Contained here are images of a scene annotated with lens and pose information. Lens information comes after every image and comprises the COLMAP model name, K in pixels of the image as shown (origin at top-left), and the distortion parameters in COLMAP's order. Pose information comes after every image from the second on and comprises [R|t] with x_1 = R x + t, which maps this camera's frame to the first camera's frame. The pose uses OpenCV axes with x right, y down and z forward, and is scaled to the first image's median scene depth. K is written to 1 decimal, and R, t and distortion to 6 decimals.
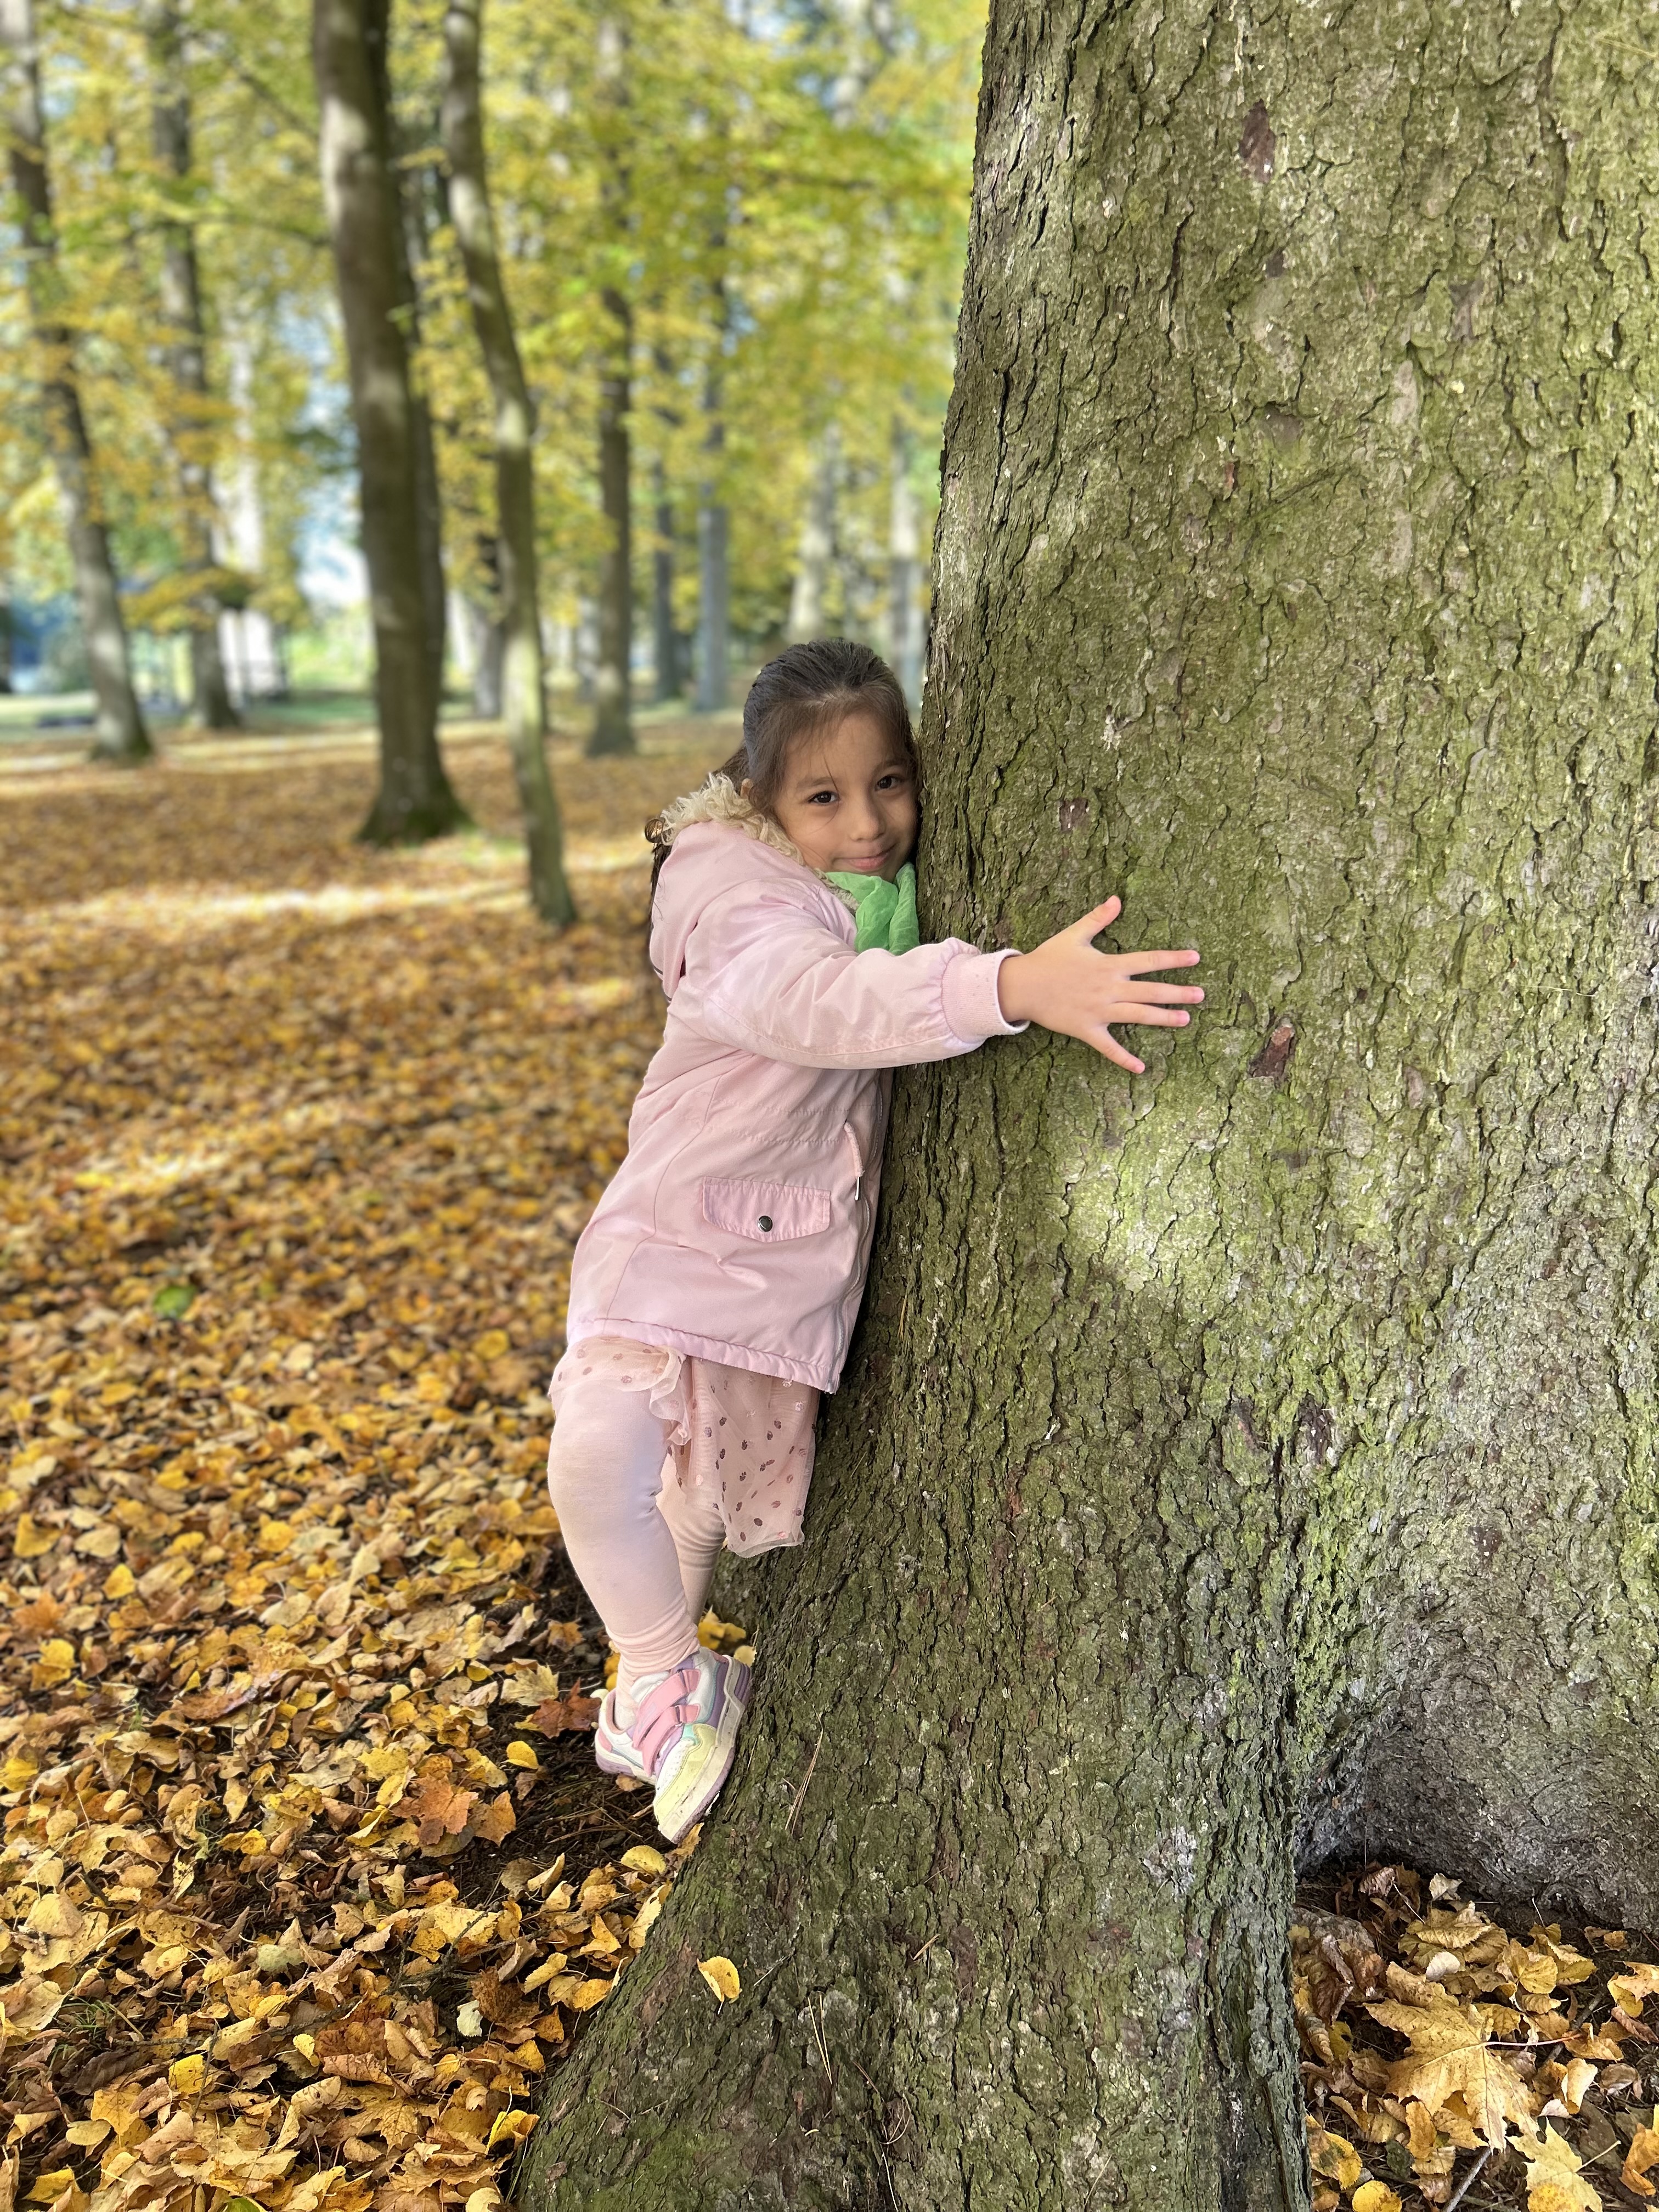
lens RADIAL K [[1669.9, 0, 827.8], [0, 1669.9, 1105.9], [0, 0, 1]] dist [0.034487, -0.045000]
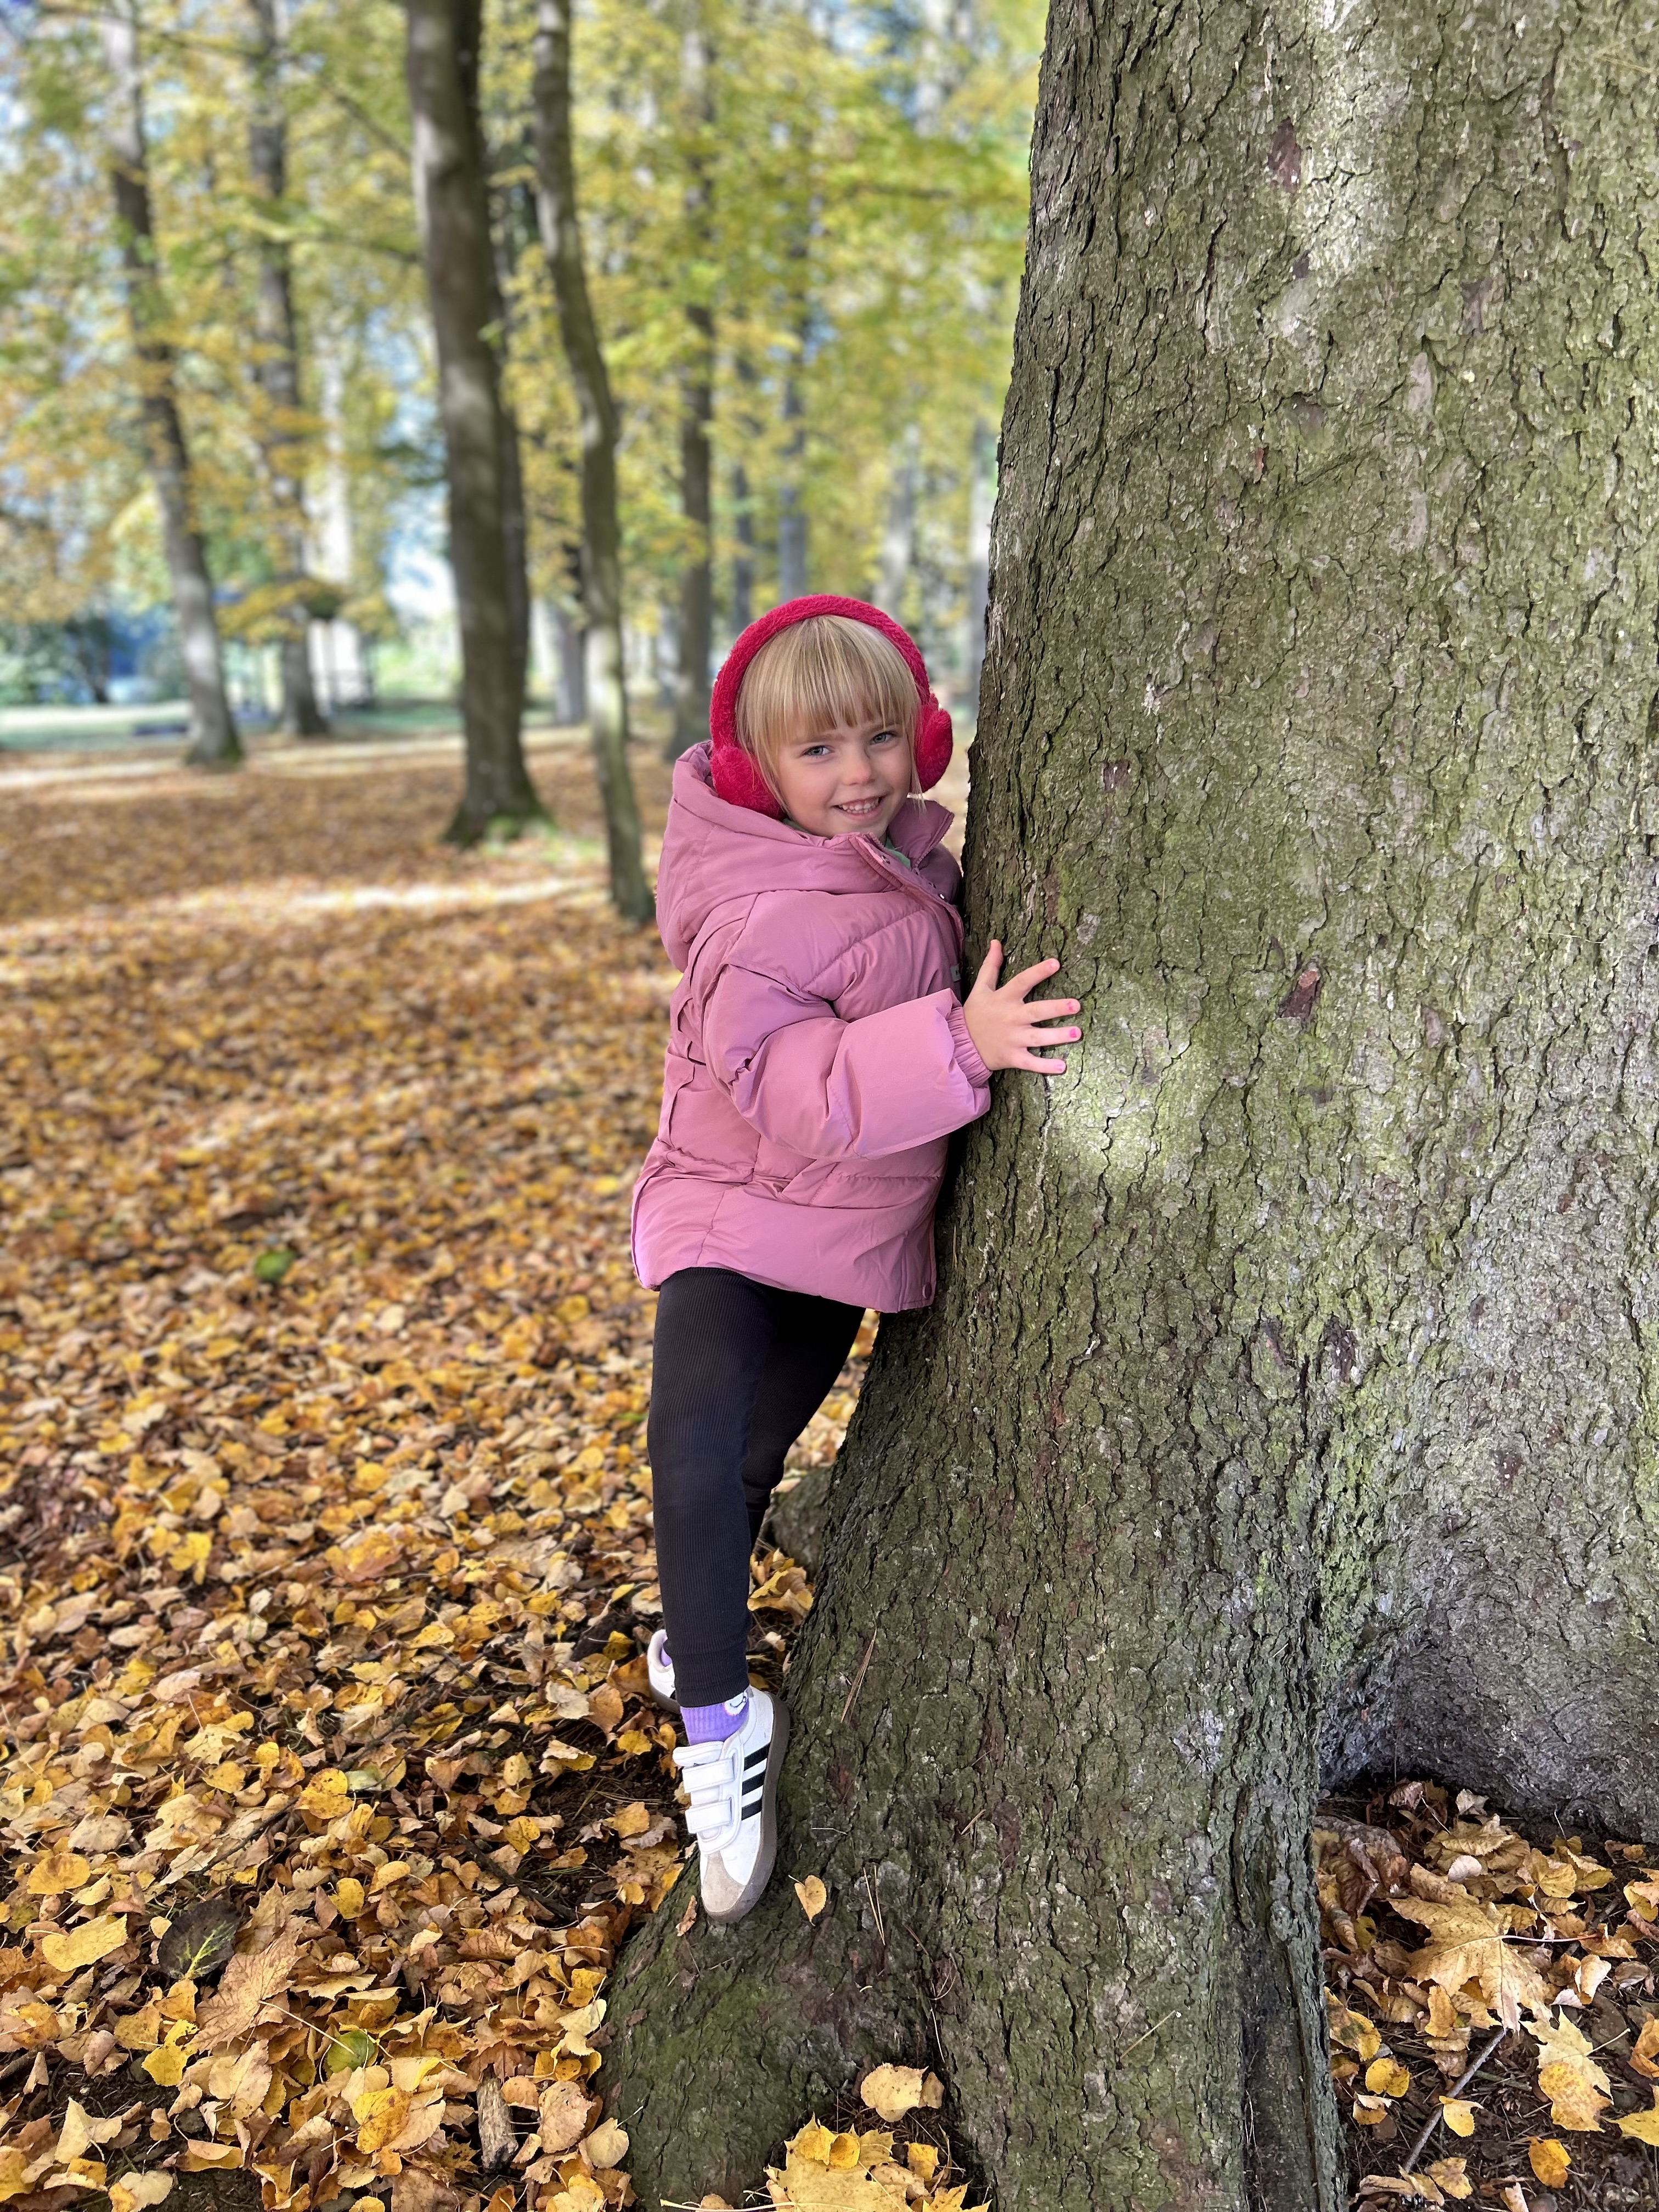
lens RADIAL K [[1669.9, 0, 829.0], [0, 1669.9, 1105.6], [0, 0, 1]] dist [0.034487, -0.045000]
pose [[0.998998, 0.007567, -0.044113, 0.009918], [-0.007770, 0.999960, -0.004441, 0.043610], [0.044077, 0.004779, 0.999017, -0.086021]]
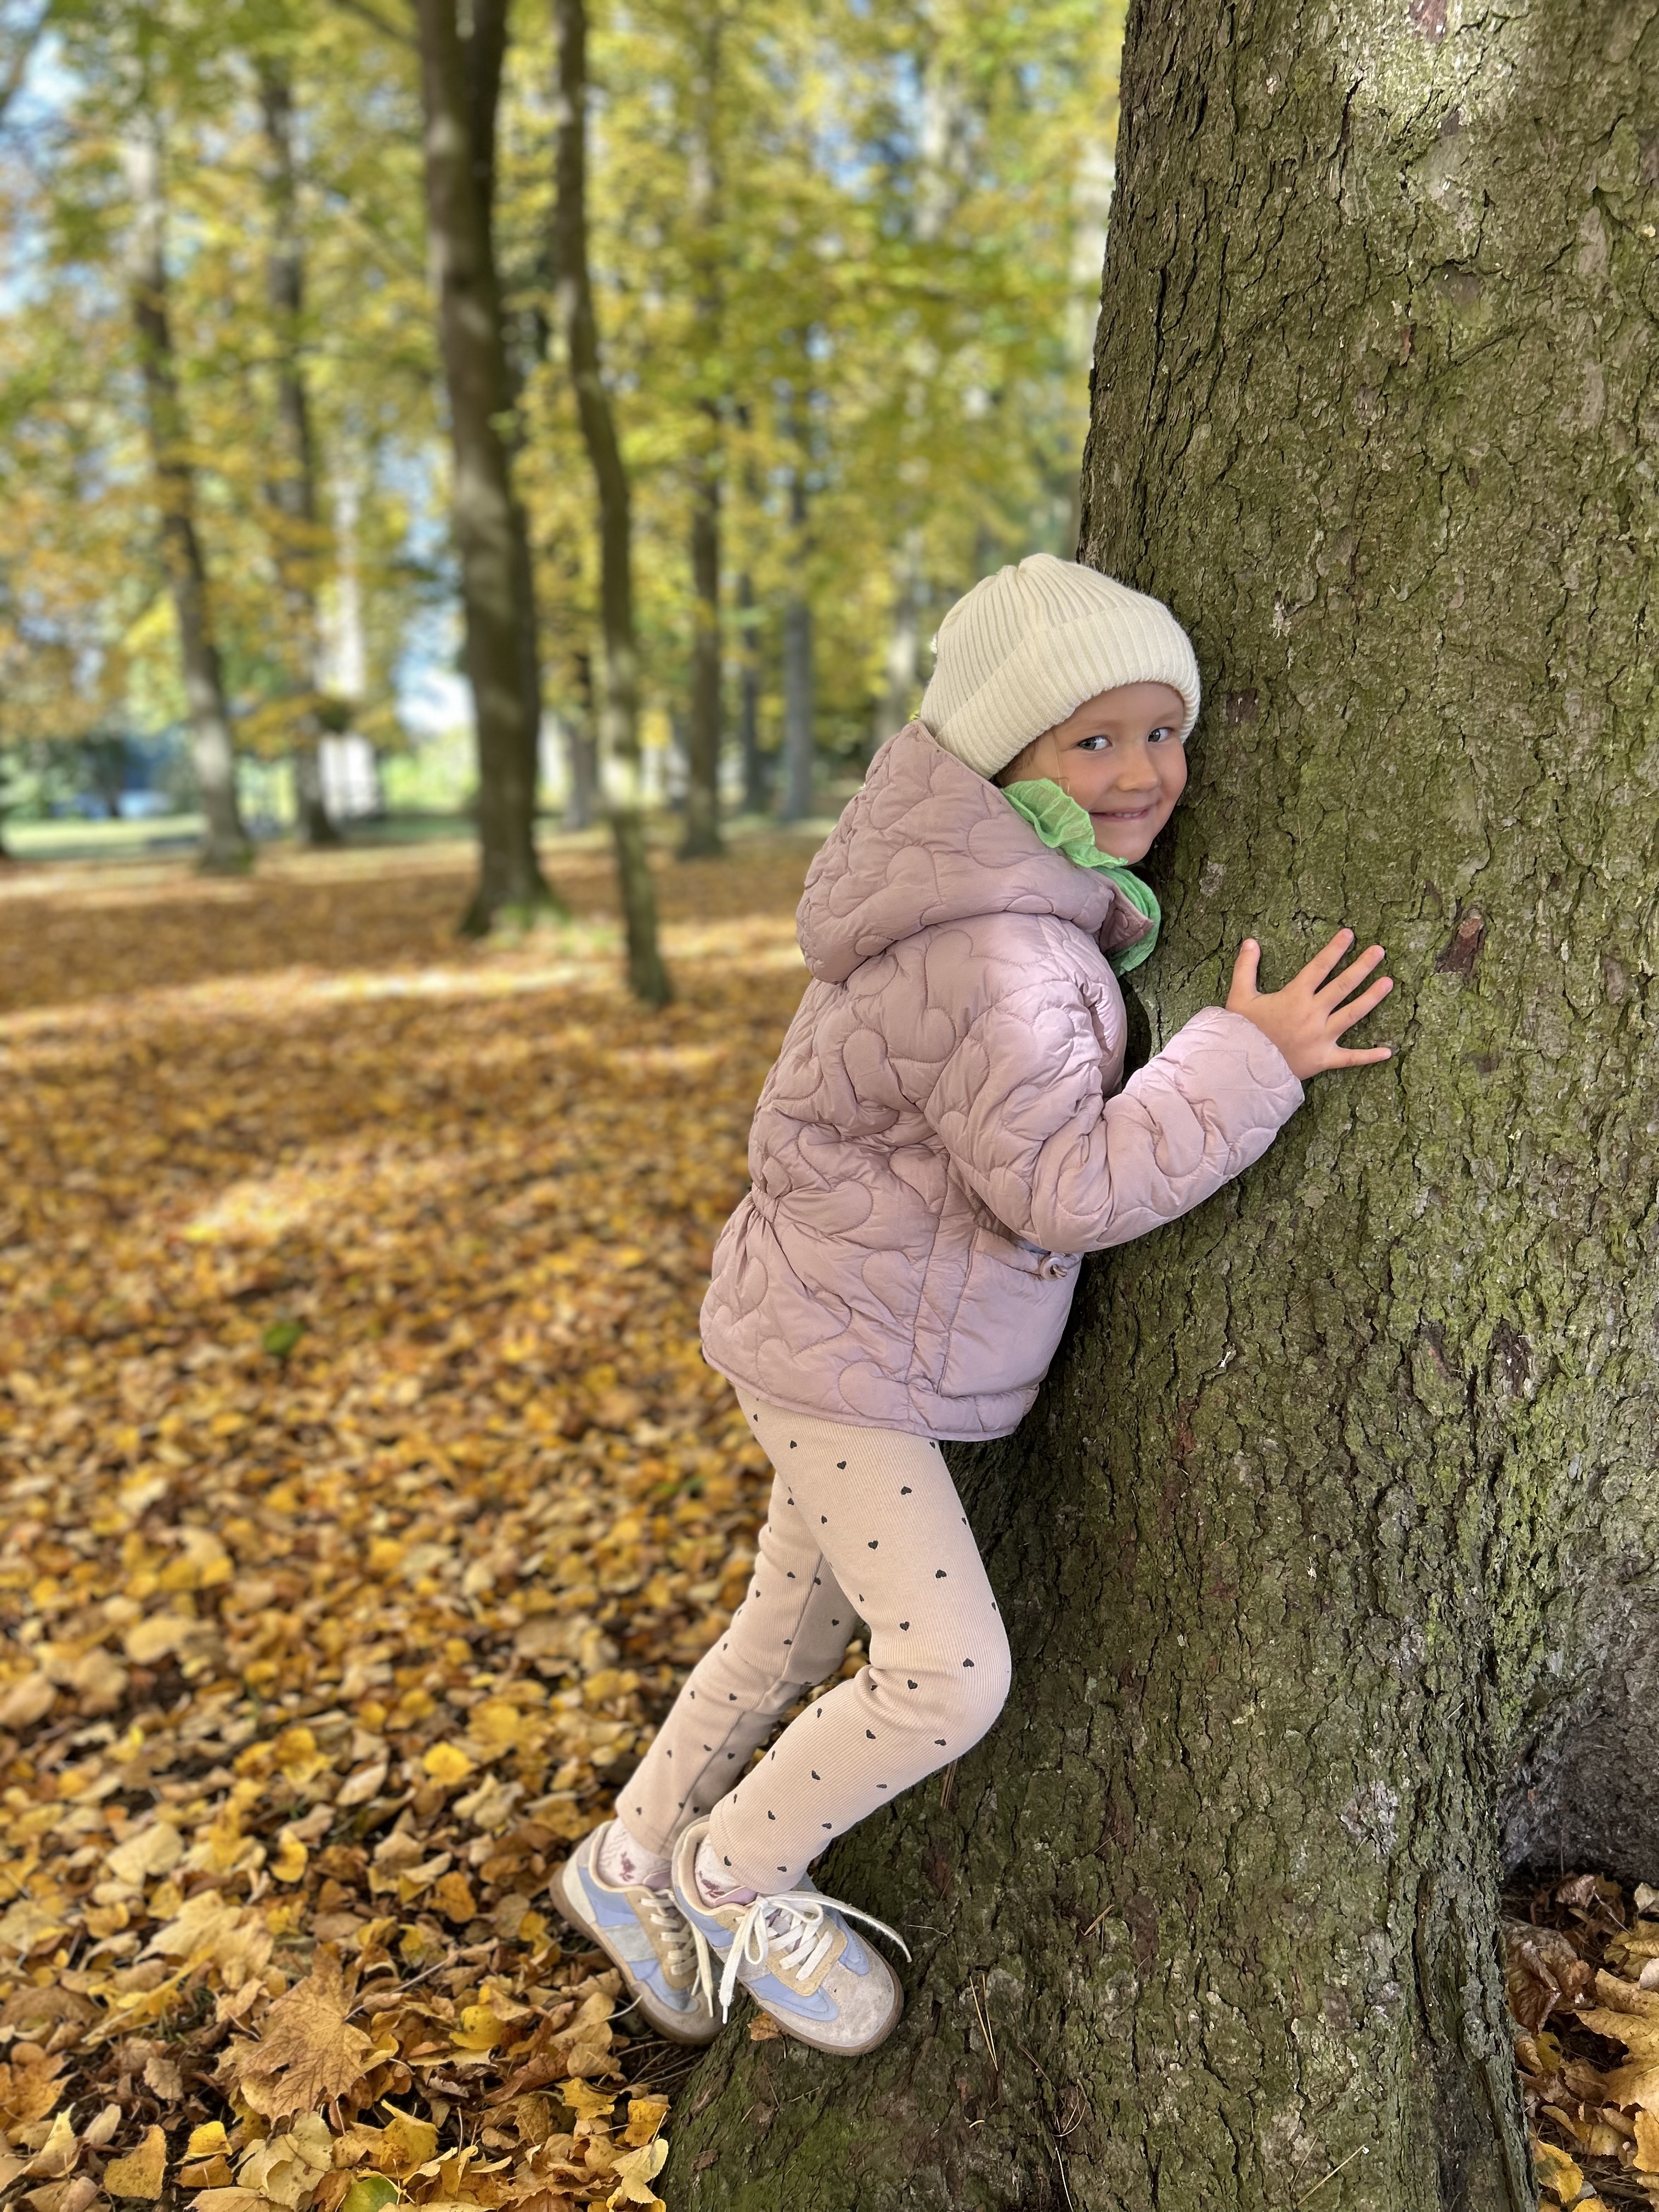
lens RADIAL K [[1669.9, 0, 829.3], [0, 1669.9, 1108.1], [0, 0, 1]] dist [0.034487, -0.045000]
pose [[0.998835, -0.004875, -0.048014, -0.042399], [0.001641, 0.997740, -0.067168, 0.114279], [0.048233, 0.067011, 0.996586, 0.040035]]
